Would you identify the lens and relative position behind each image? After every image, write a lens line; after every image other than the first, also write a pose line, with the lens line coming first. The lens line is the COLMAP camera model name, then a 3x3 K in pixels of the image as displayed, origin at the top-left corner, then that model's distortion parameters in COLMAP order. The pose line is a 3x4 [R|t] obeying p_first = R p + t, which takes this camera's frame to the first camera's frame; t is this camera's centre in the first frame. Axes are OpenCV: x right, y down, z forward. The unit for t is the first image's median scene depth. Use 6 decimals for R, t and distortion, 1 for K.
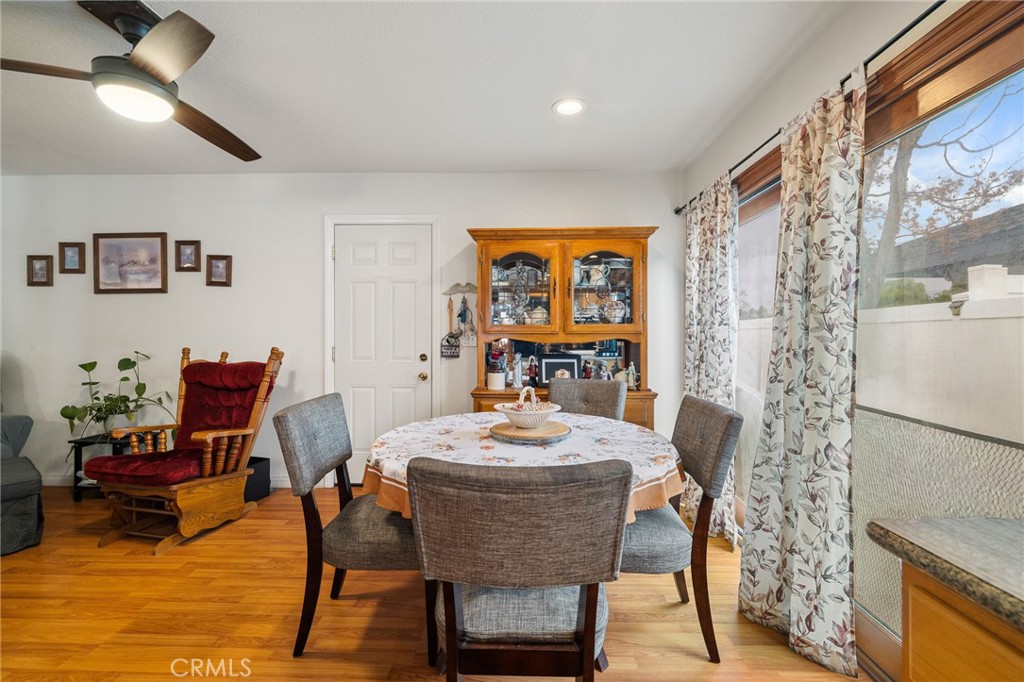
lens RADIAL K [[448.1, 0, 518.6], [0, 448.1, 332.0], [0, 0, 1]] dist [0.002646, 0.000593]
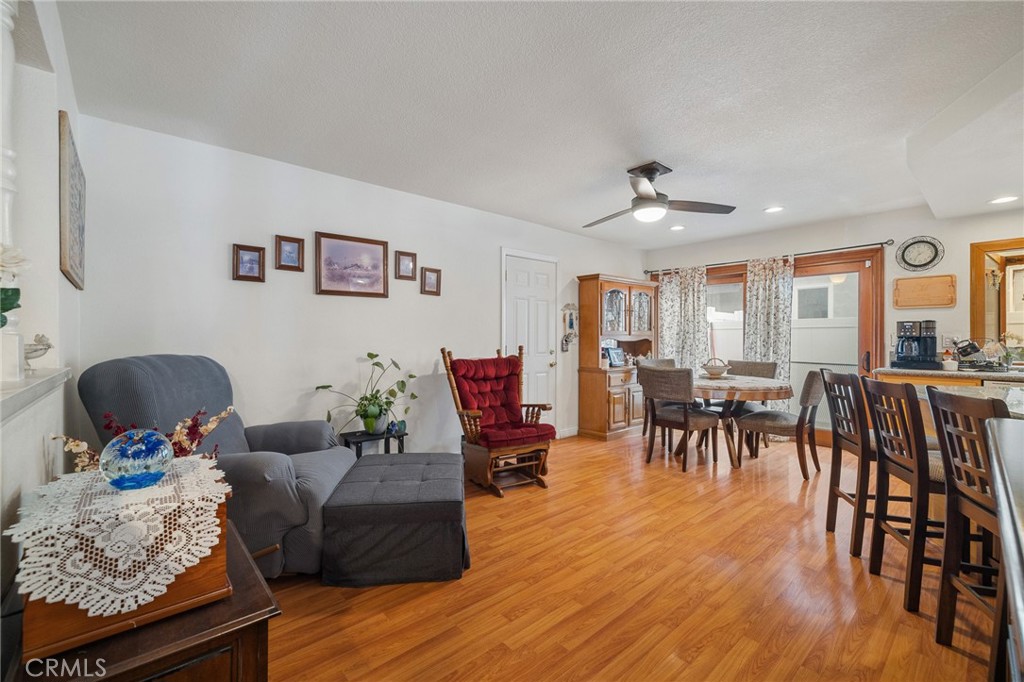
lens RADIAL K [[427.8, 0, 508.4], [0, 427.8, 338.6], [0, 0, 1]] dist [0.000343, 0.000070]
pose [[0.734893, -0.003600, 0.678173, -1.269284], [0.002825, 0.999993, 0.002247, 0.008707], [-0.678177, 0.000264, 0.734899, 0.051248]]
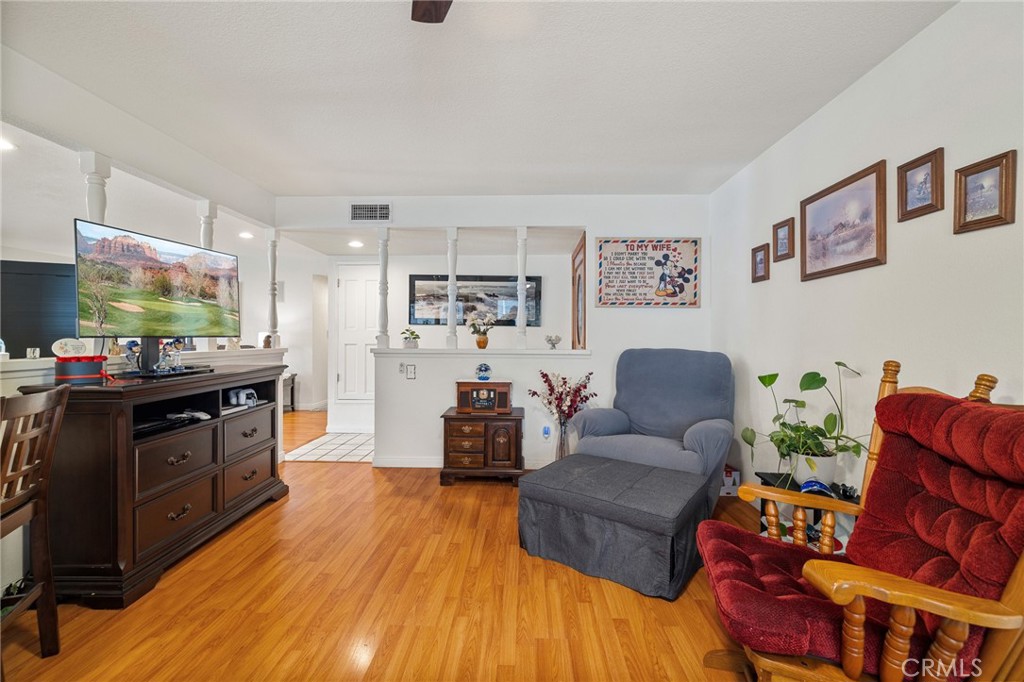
lens RADIAL K [[427.8, 0, 508.4], [0, 427.8, 338.6], [0, 0, 1]] dist [0.000343, 0.000070]
pose [[-0.008766, 0.003462, -0.999956, -0.228715], [-0.002930, 0.999990, 0.003487, 0.008649], [0.999957, 0.002960, -0.008756, 0.521887]]
